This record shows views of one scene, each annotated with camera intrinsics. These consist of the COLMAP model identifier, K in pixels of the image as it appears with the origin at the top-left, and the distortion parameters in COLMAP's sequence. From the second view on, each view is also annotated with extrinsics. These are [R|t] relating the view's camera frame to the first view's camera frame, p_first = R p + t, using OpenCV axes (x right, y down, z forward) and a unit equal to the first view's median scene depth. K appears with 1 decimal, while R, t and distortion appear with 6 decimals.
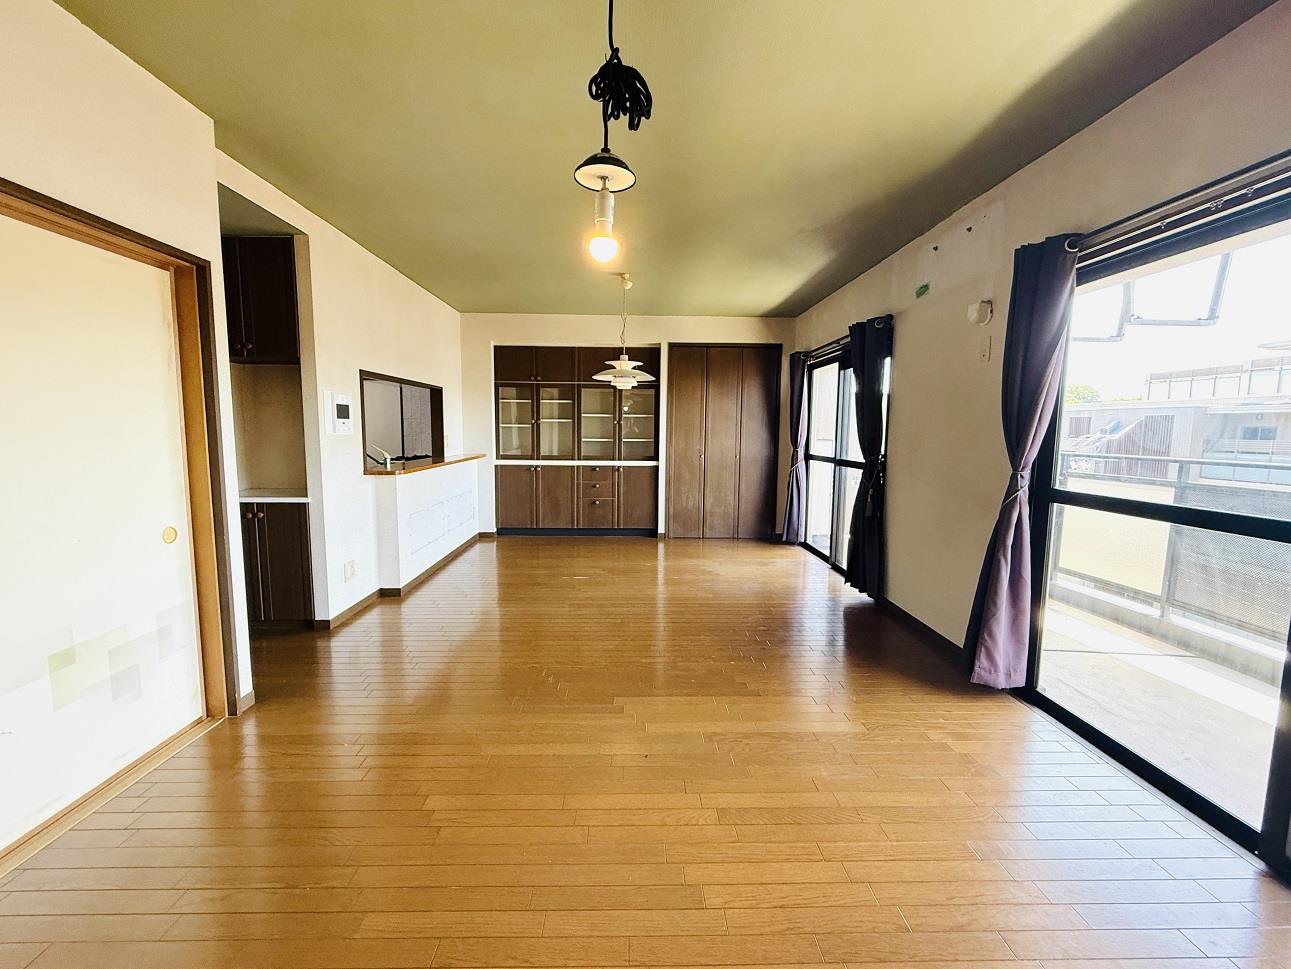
lens RADIAL K [[515.1, 0, 638.5], [0, 515.1, 481.0], [0, 0, 1]] dist [-0.000922, -0.000200]
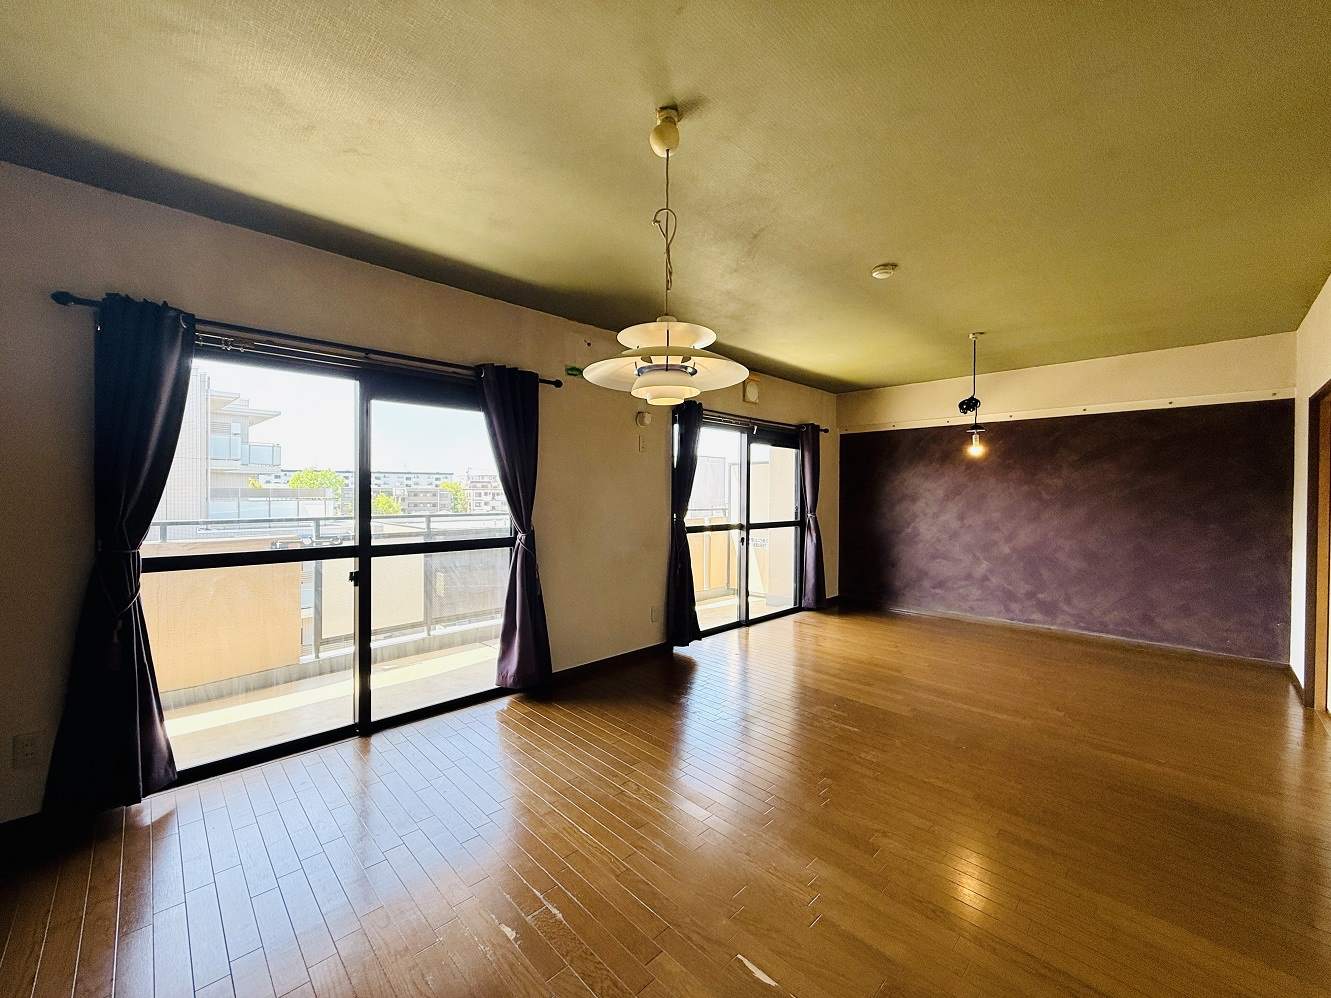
lens RADIAL K [[531.1, 0, 658.3], [0, 531.1, 495.4], [0, 0, 1]] dist [-0.000922, -0.000200]
pose [[-0.681401, -0.018519, 0.731676, -0.264823], [0.062394, 0.994571, 0.083280, -0.121286], [-0.729246, 0.102400, -0.676546, 1.071453]]
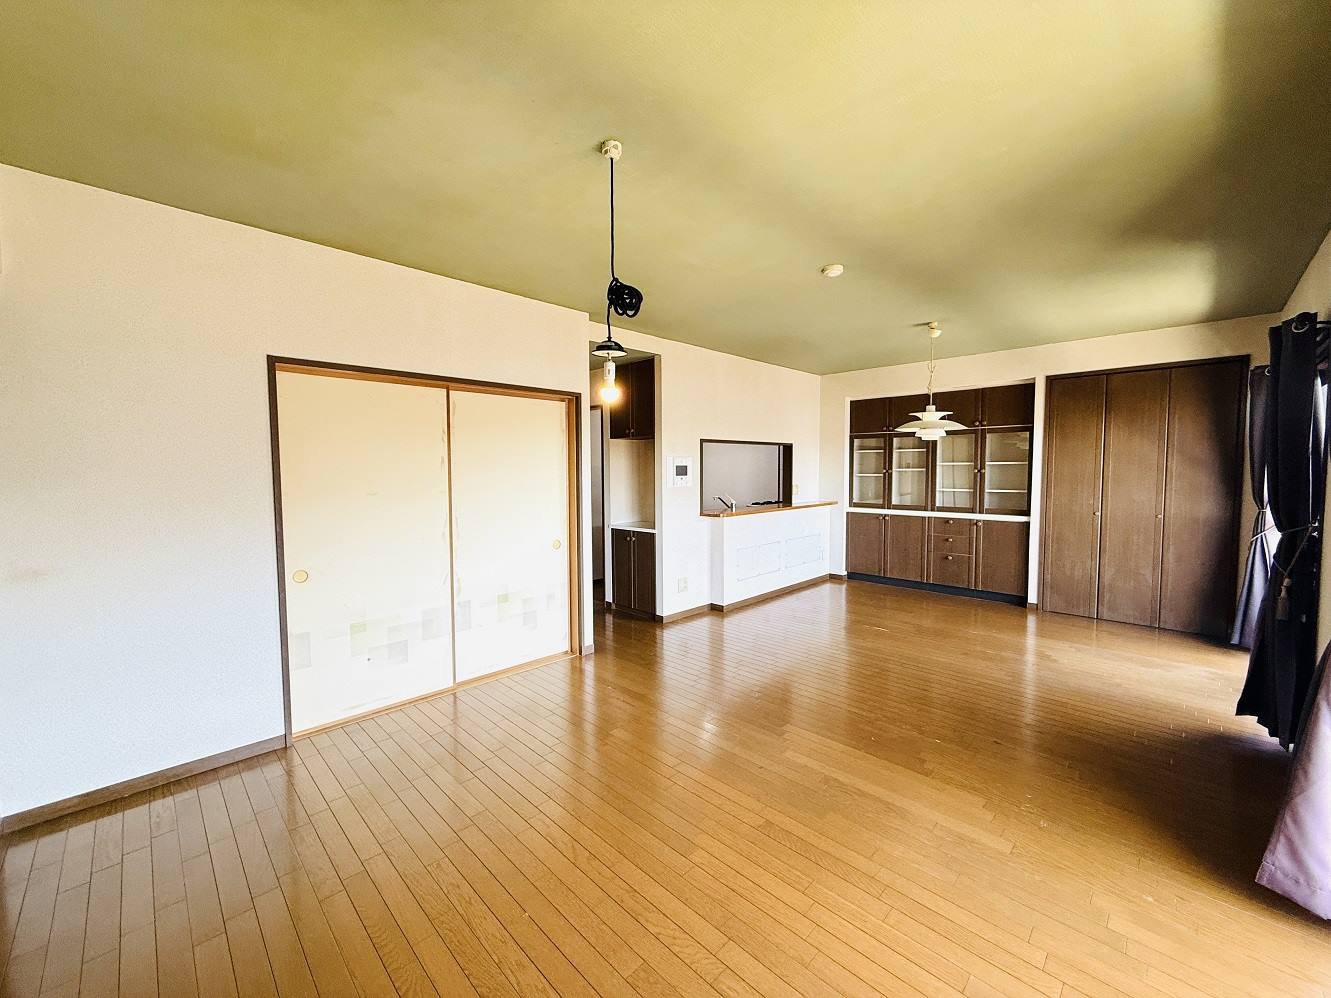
lens RADIAL K [[529.4, 0, 691.8], [0, 529.4, 497.3], [0, 0, 1]] dist [-0.000168, -0.000077]
pose [[0.713009, 0.028352, -0.700581, 0.281727], [-0.061544, 0.997856, -0.022253, -0.018909], [0.698449, 0.058983, 0.713225, -0.006163]]
